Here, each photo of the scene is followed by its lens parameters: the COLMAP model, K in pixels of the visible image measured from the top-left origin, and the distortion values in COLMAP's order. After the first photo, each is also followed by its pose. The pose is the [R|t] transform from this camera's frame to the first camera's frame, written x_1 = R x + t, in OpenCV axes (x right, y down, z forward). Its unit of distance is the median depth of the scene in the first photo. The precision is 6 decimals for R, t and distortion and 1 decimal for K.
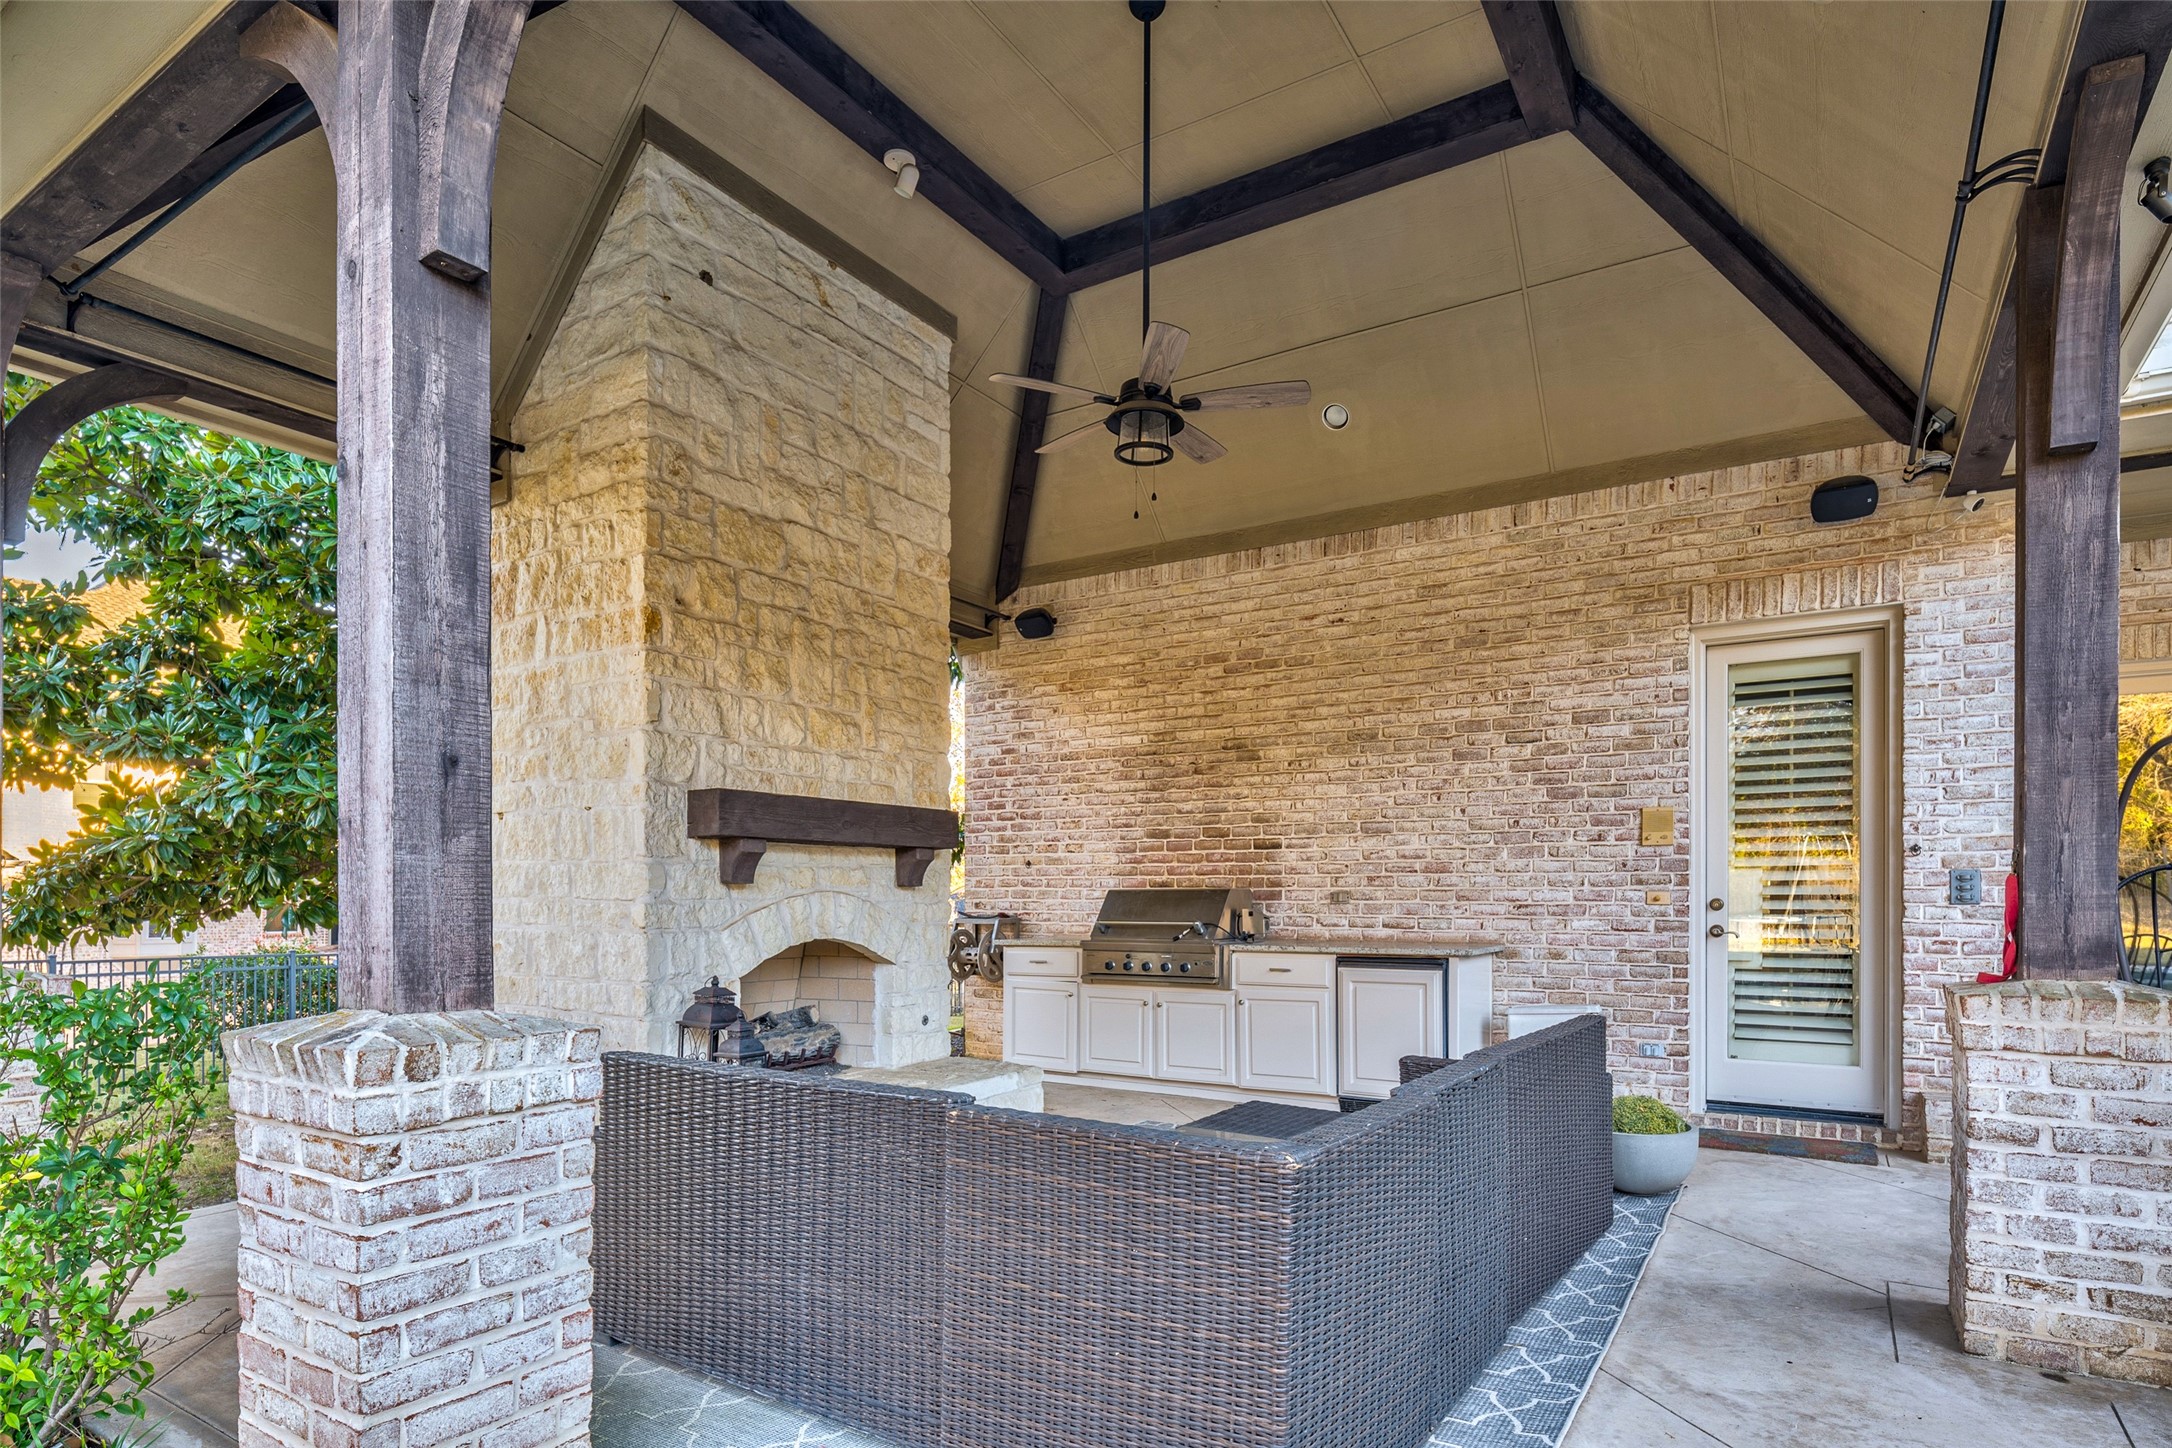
lens RADIAL K [[1178.7, 0, 1073.0], [0, 1178.7, 897.5], [0, 0, 1]] dist [-0.002493, -0.000496]
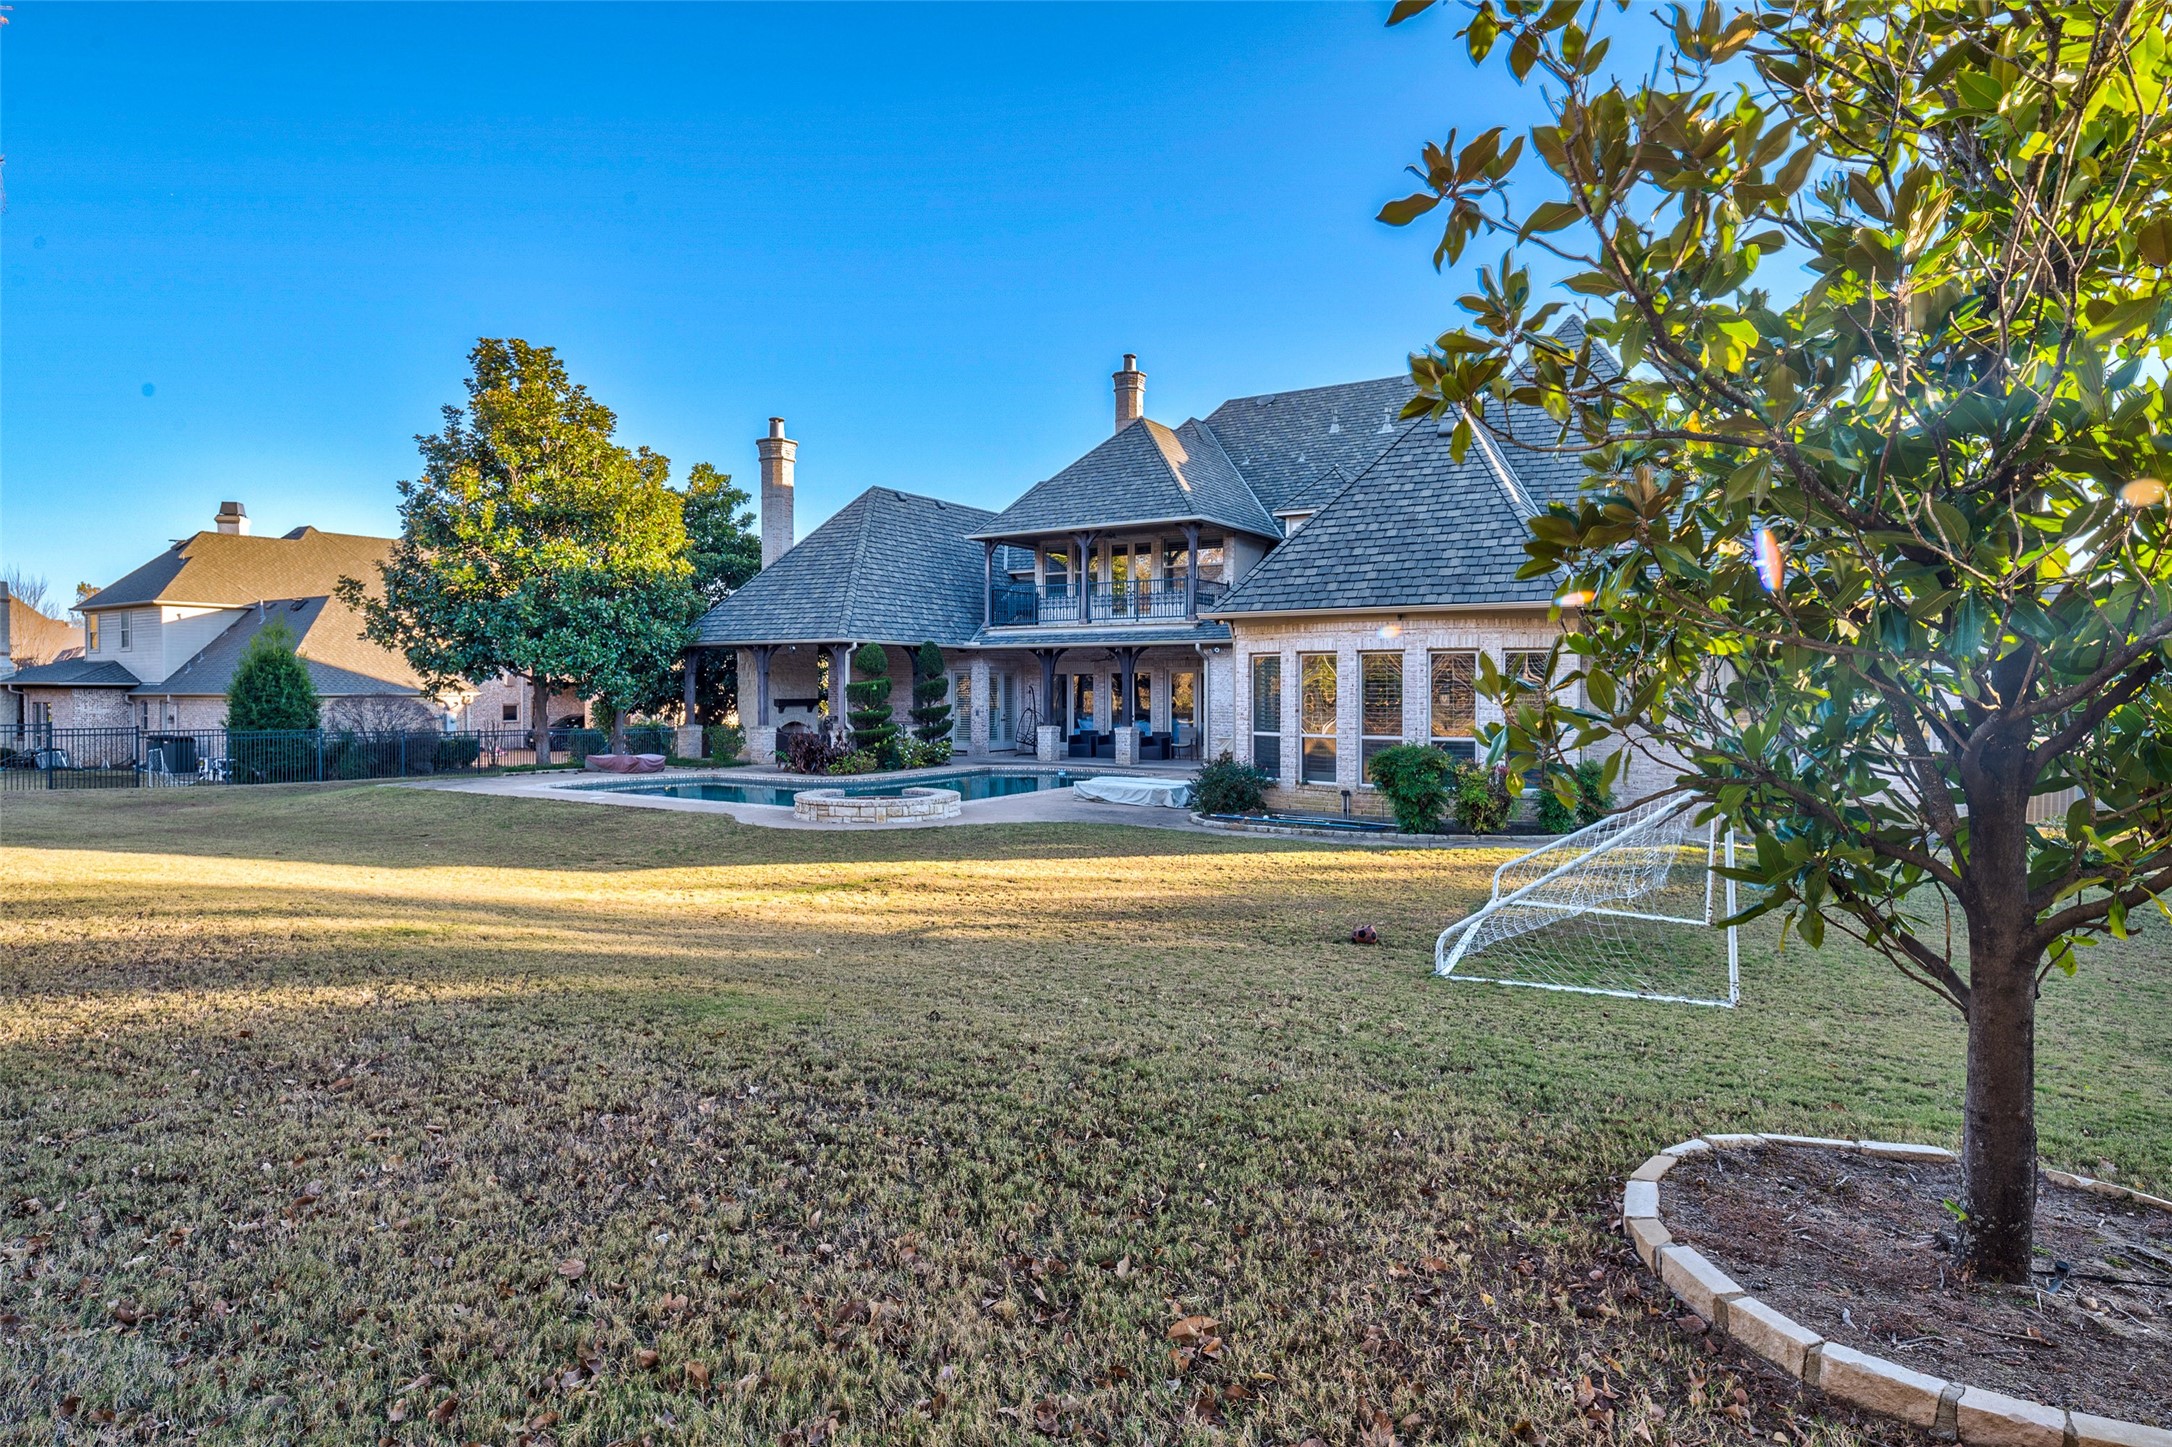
lens RADIAL K [[1184.8, 0, 1075.6], [0, 1184.8, 698.6], [0, 0, 1]] dist [-0.000631, -0.000058]
pose [[0.999890, 0.000670, 0.014833, 1.124805], [-0.000814, 0.999953, 0.009704, -0.141378], [-0.014826, -0.009715, 0.999843, -5.045367]]
